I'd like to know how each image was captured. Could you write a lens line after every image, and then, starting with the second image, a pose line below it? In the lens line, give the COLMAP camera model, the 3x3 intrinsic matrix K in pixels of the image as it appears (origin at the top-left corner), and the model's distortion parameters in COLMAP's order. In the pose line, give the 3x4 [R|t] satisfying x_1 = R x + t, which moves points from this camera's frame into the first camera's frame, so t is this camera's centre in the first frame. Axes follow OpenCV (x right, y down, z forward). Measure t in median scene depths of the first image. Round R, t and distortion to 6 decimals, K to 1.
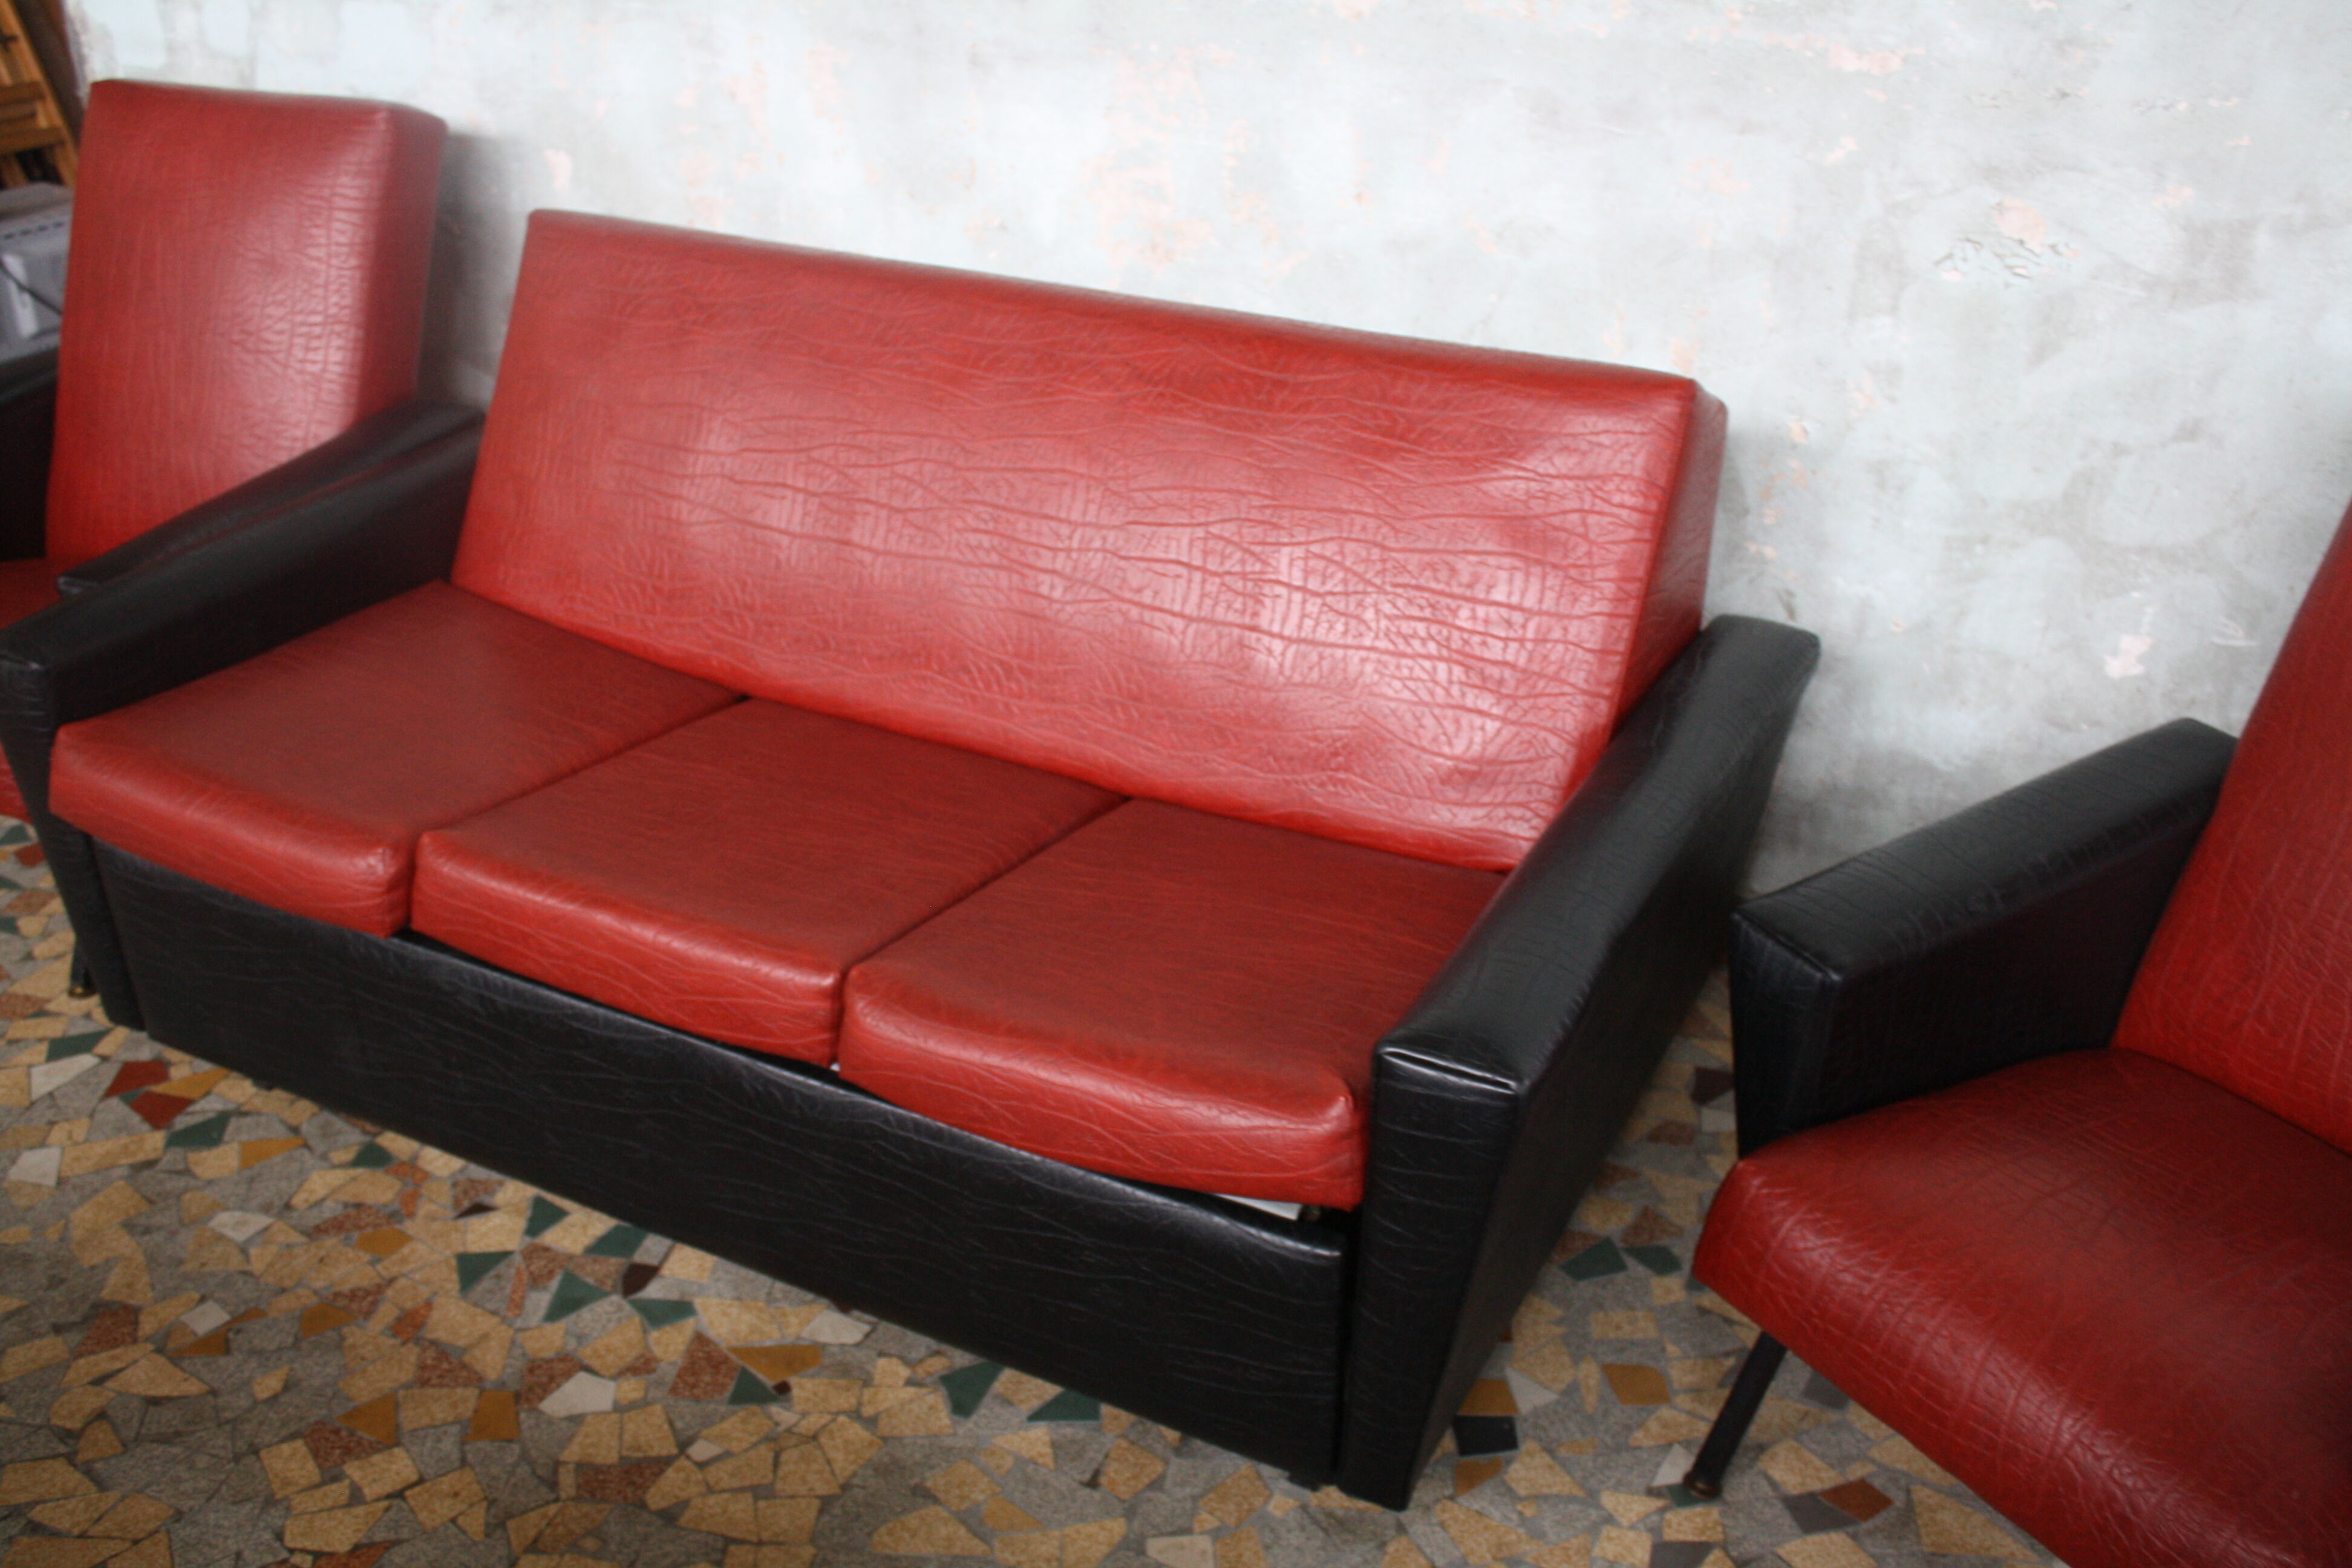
lens RADIAL K [[2220.2, 0, 1237.0], [0, 2220.2, 798.9], [0, 0, 1]] dist [-0.090995, 0.000000]
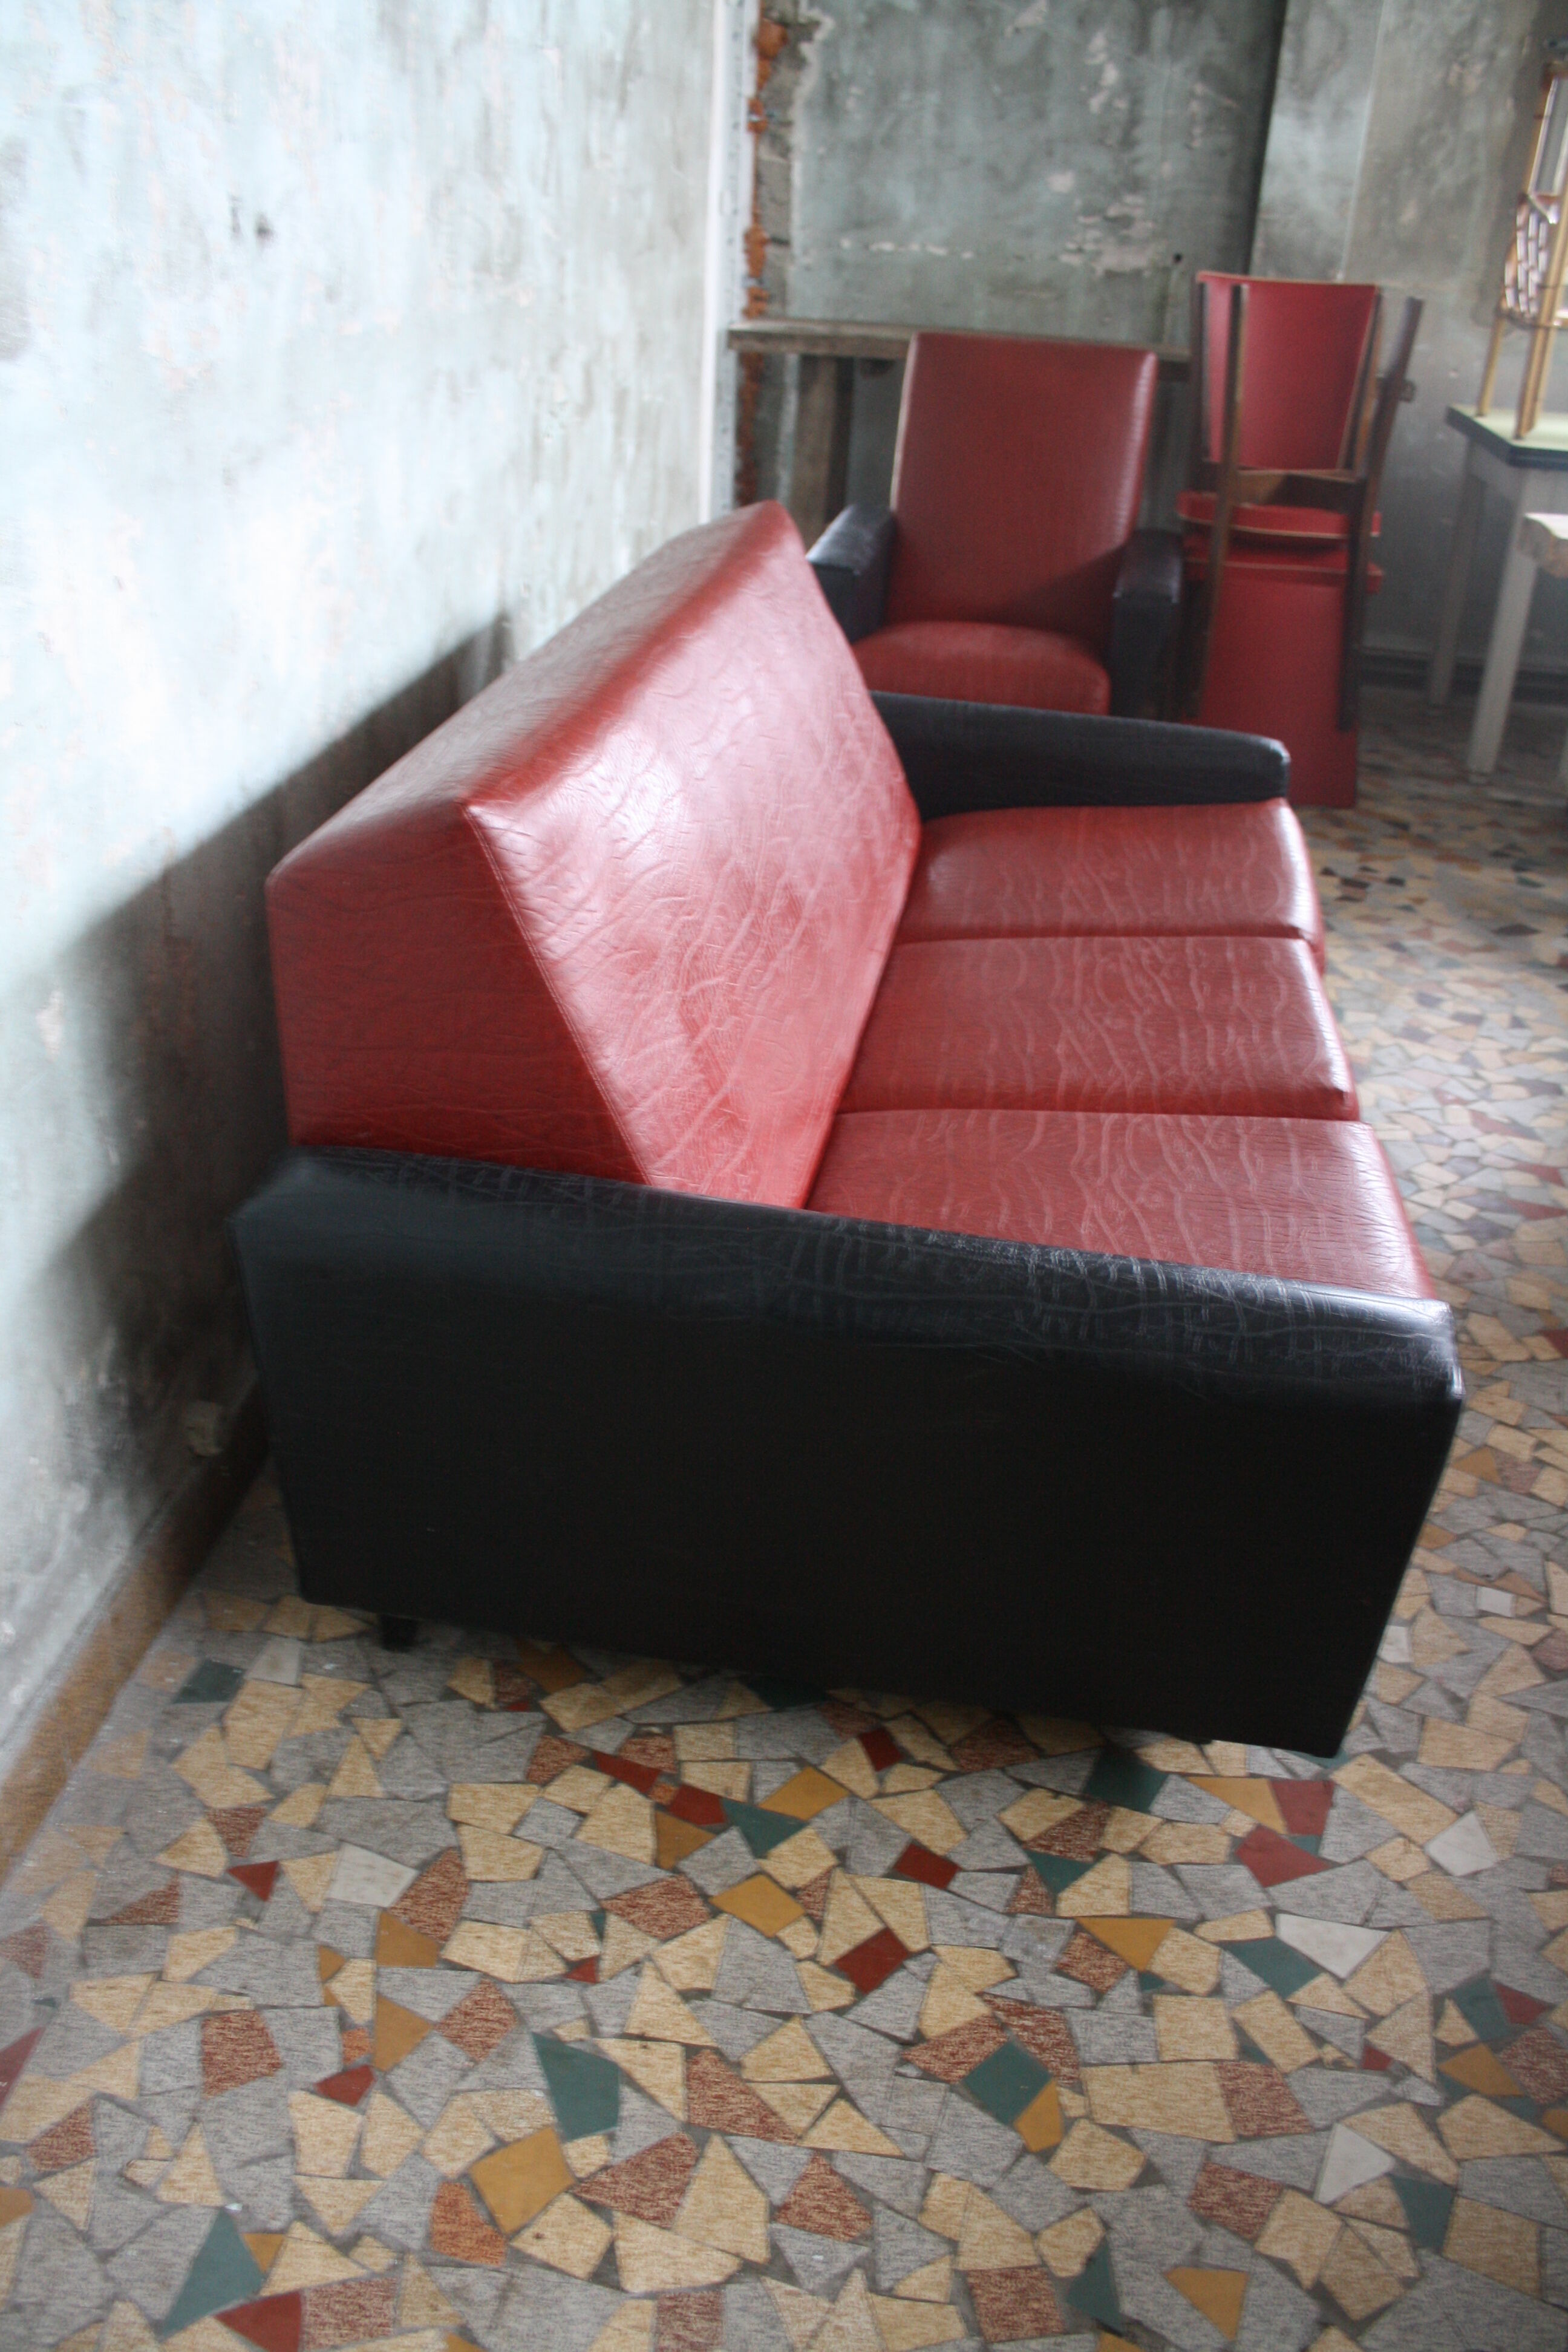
lens RADIAL K [[1920.1, 0, 756.6], [0, 1920.1, 1205.3], [0, 0, 1]] dist [-0.162703, 0.135490]
pose [[-0.284562, -0.493508, 0.821873, -0.973349], [0.414359, 0.709780, 0.569666, -0.533194], [-0.864483, 0.502655, 0.002513, 1.150967]]
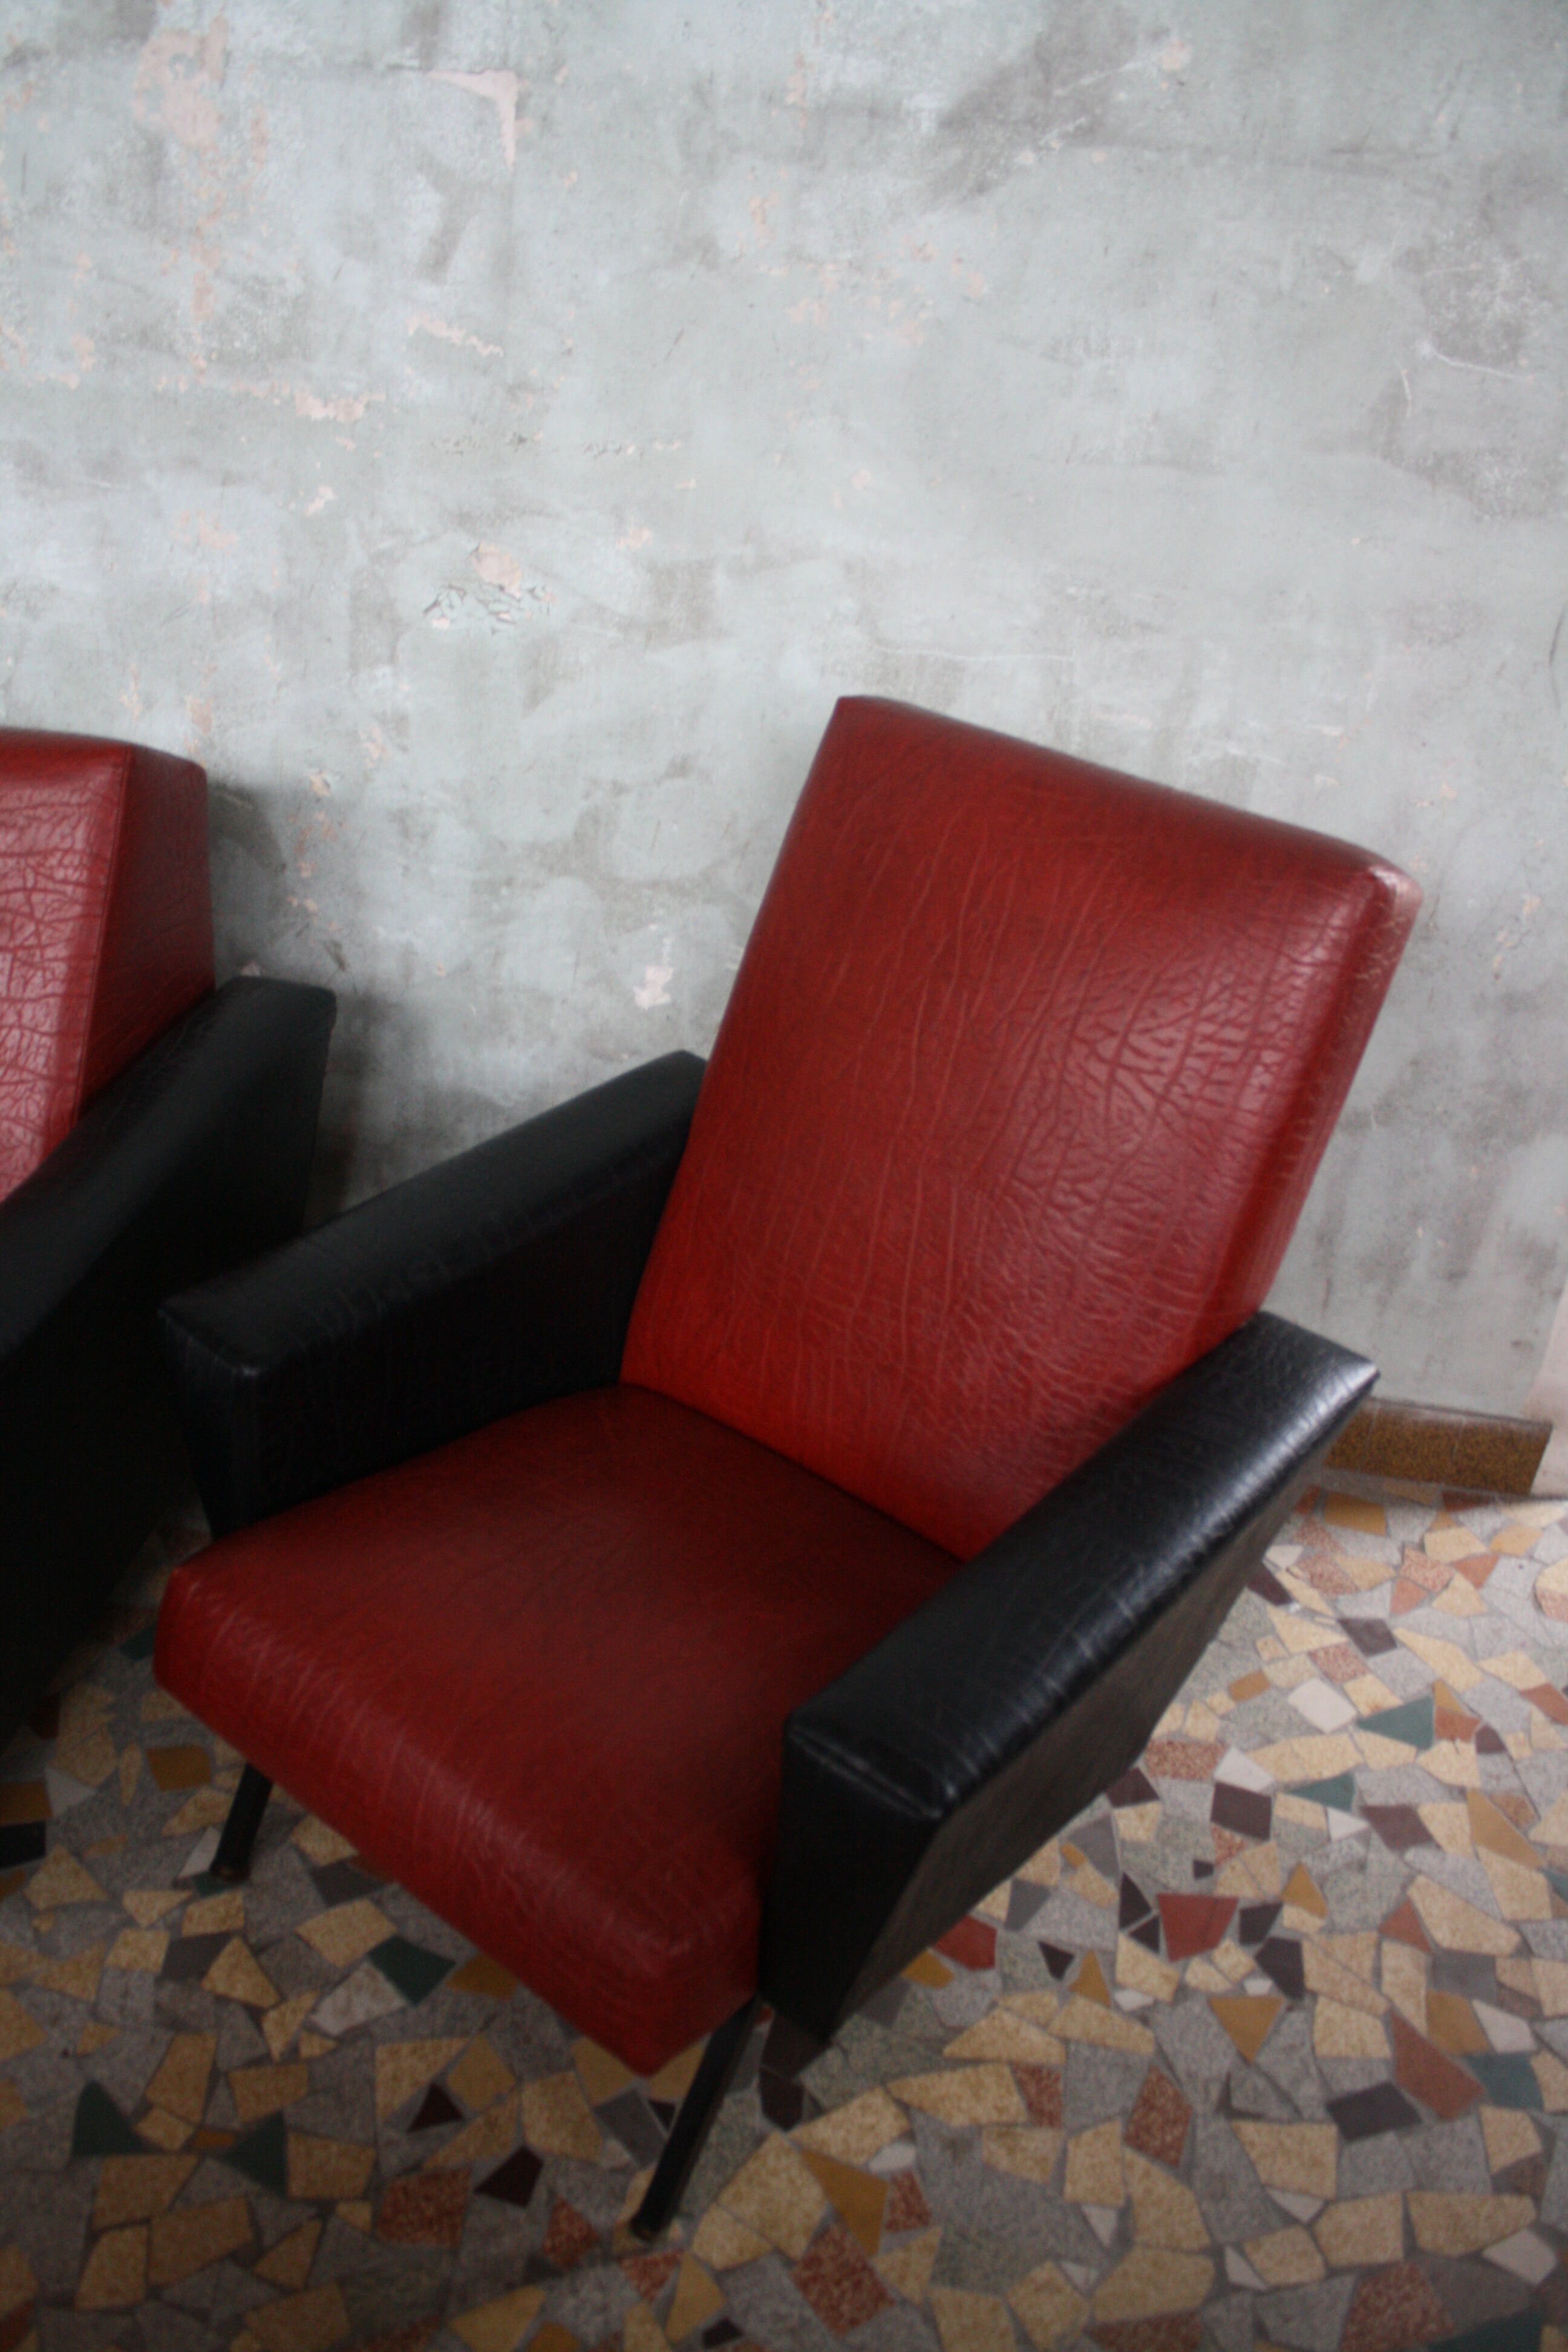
lens RADIAL K [[1920.1, 0, 785.9], [0, 1920.1, 1203.8], [0, 0, 1]] dist [-0.162703, 0.135490]
pose [[0.953950, -0.093444, 0.285040, 0.210199], [0.073887, 0.994162, 0.078635, -0.031328], [-0.290723, -0.053953, 0.955285, 0.115863]]
